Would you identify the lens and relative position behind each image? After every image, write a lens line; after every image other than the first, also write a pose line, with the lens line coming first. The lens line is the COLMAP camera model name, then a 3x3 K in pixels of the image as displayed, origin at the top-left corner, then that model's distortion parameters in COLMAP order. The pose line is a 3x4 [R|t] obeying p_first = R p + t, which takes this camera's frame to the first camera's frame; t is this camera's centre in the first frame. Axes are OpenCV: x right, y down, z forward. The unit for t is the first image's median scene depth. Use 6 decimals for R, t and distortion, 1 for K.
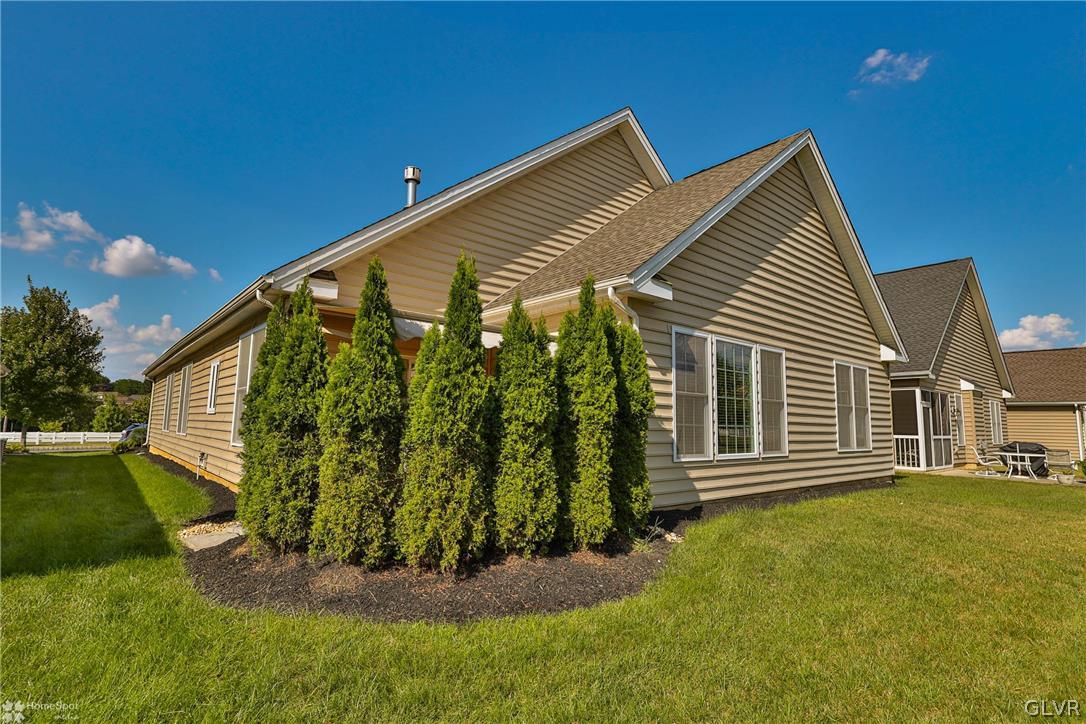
lens RADIAL K [[534.2, 0, 543.0], [0, 534.2, 362.0], [0, 0, 1]] dist [0.000477, 0.000083]
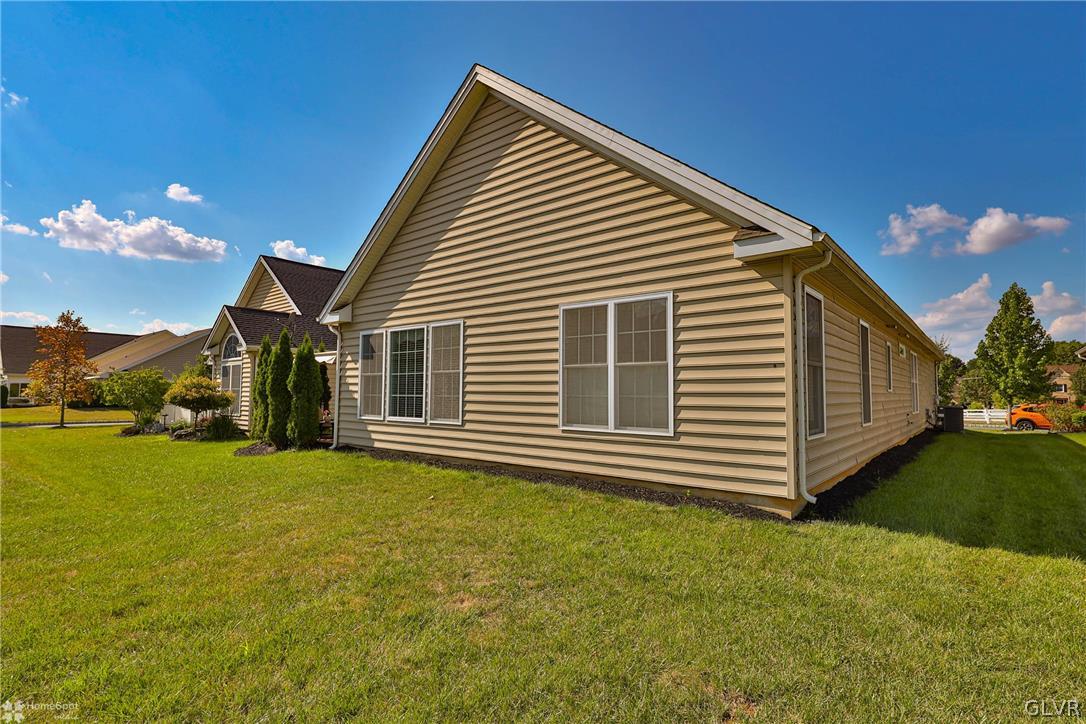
lens RADIAL K [[534.2, 0, 543.0], [0, 534.2, 362.0], [0, 0, 1]] dist [0.000477, 0.000083]
pose [[0.169846, -0.074393, -0.982659, 1.771529], [0.110727, 0.992273, -0.055983, 0.157528], [0.979230, -0.099298, 0.176771, 1.179178]]
